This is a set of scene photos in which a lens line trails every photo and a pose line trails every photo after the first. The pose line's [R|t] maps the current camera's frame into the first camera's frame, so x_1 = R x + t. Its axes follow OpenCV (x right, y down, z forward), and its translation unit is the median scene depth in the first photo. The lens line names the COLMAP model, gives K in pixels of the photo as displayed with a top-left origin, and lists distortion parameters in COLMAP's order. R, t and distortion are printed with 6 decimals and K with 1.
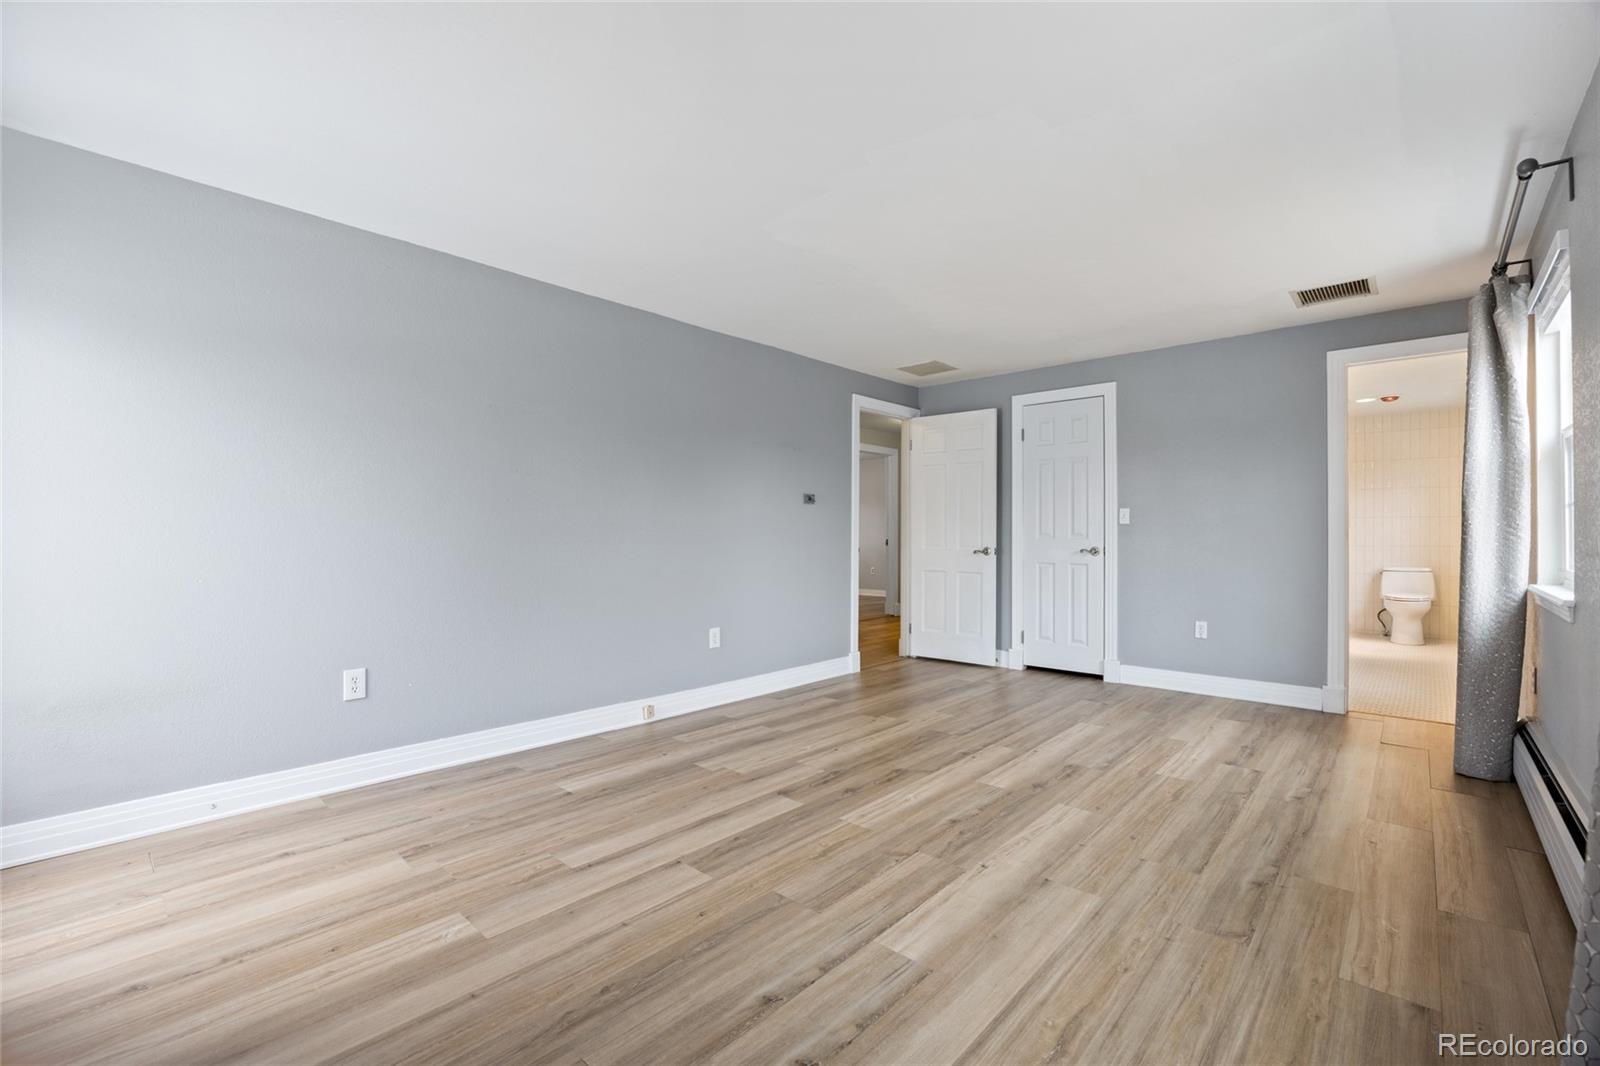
lens RADIAL K [[702.7, 0, 800.0], [0, 702.7, 533.0], [0, 0, 1]] dist [-0.010483, -0.000694]
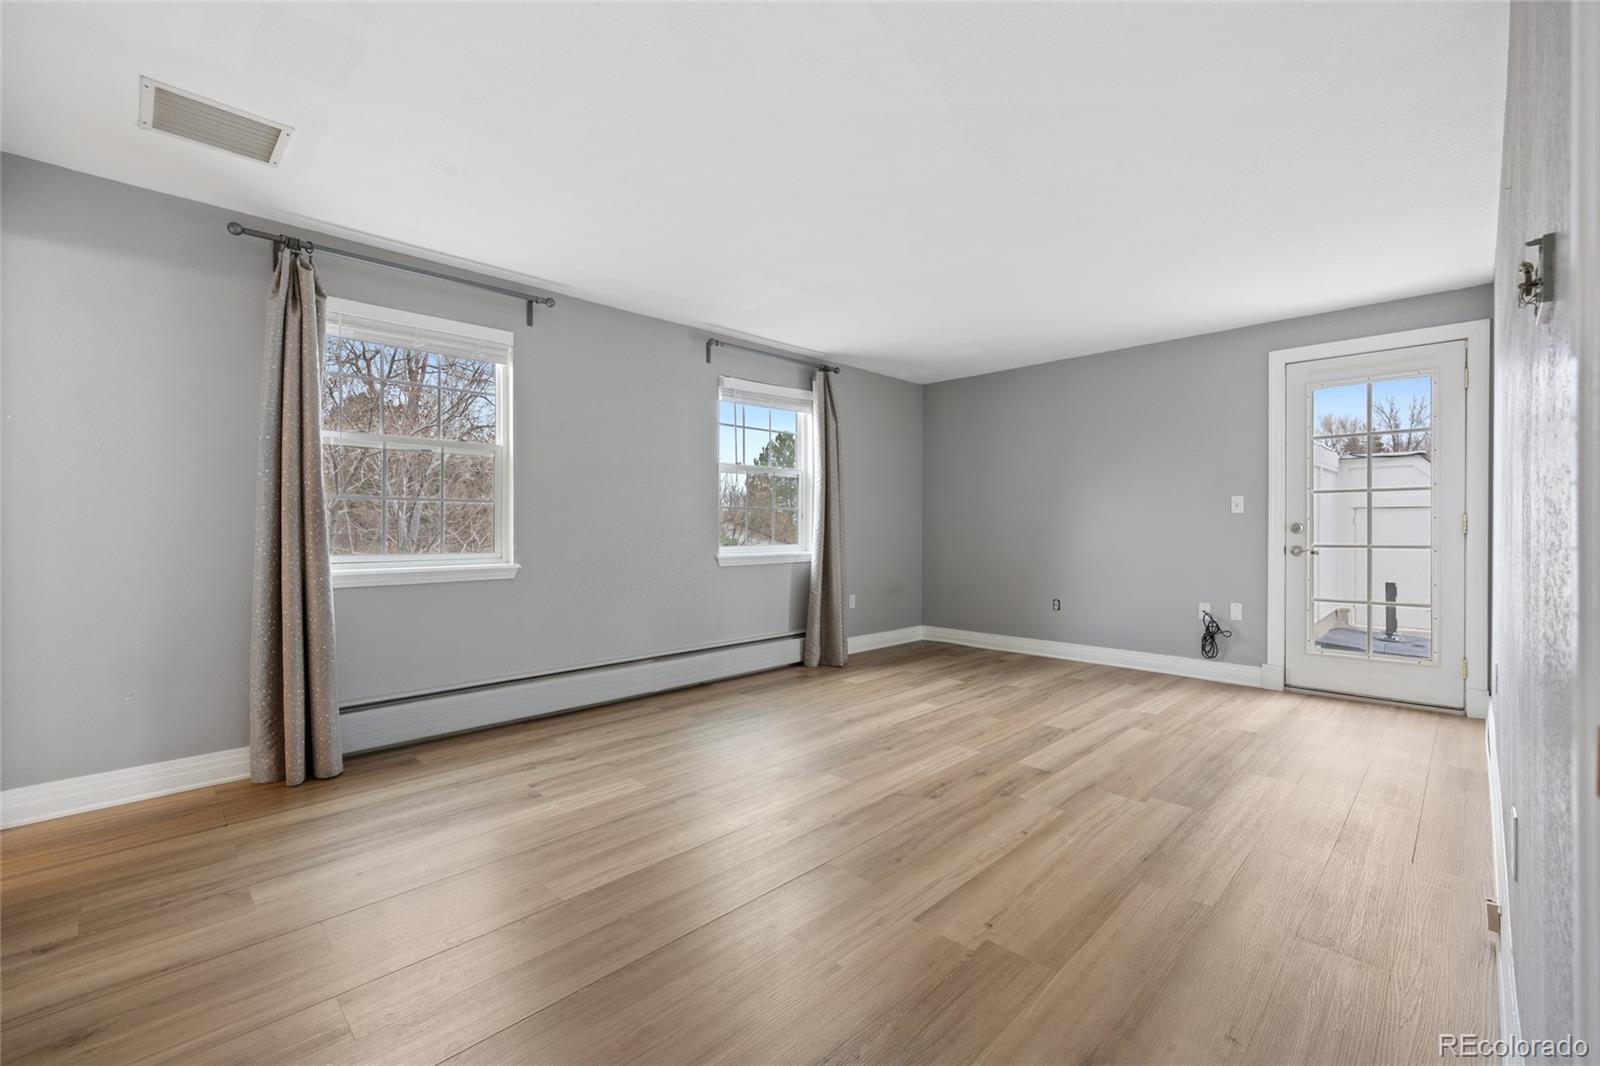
lens RADIAL K [[702.7, 0, 800.0], [0, 702.7, 533.0], [0, 0, 1]] dist [-0.010483, -0.000694]
pose [[-0.999062, 0.001951, 0.043254, 0.299107], [0.002334, 0.999958, 0.008820, 0.007905], [-0.043235, 0.008912, -0.999025, 2.096851]]
